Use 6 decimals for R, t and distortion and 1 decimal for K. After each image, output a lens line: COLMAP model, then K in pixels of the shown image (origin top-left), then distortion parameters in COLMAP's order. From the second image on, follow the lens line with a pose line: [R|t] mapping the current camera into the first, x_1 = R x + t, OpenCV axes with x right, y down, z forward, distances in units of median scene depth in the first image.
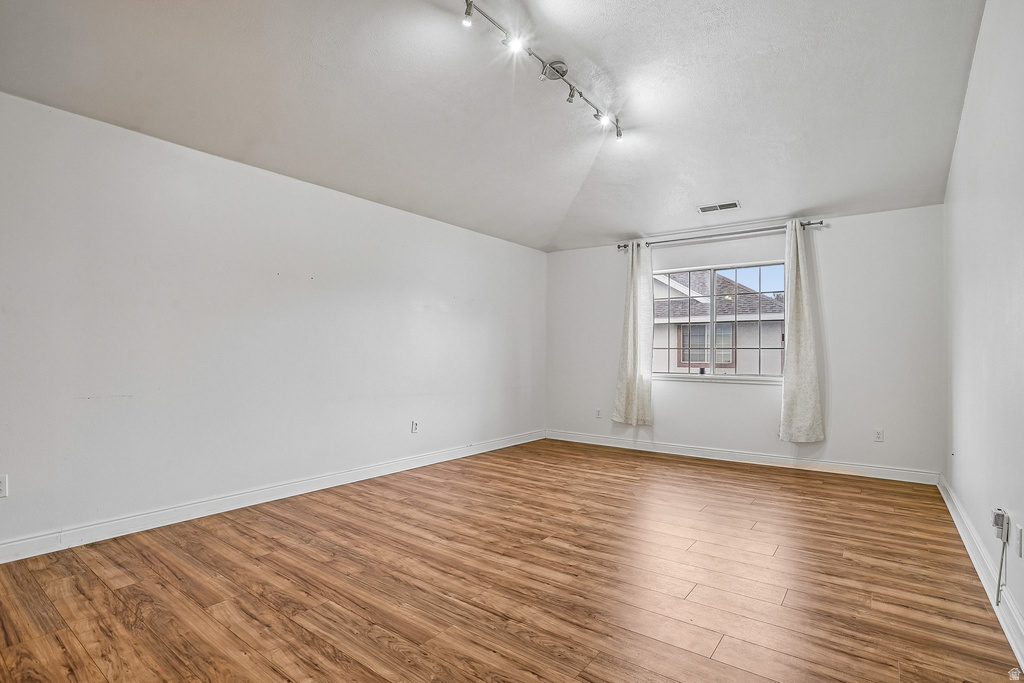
lens RADIAL K [[500.6, 0, 524.1], [0, 500.6, 354.6], [0, 0, 1]] dist [-0.046776, 0.016991]
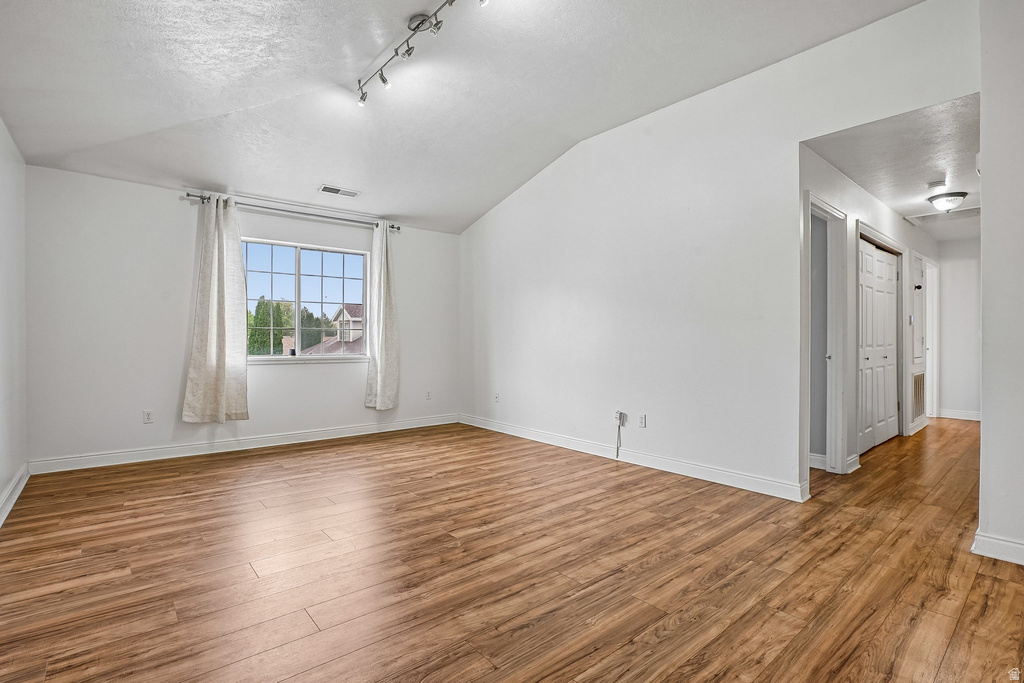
lens RADIAL K [[485.4, 0, 518.1], [0, 485.4, 335.8], [0, 0, 1]] dist [-0.044785, 0.014647]
pose [[0.231062, -0.004810, 0.972927, -0.693927], [-0.002319, 0.999982, 0.005494, -0.007413], [-0.972936, -0.003525, 0.231047, 0.581987]]
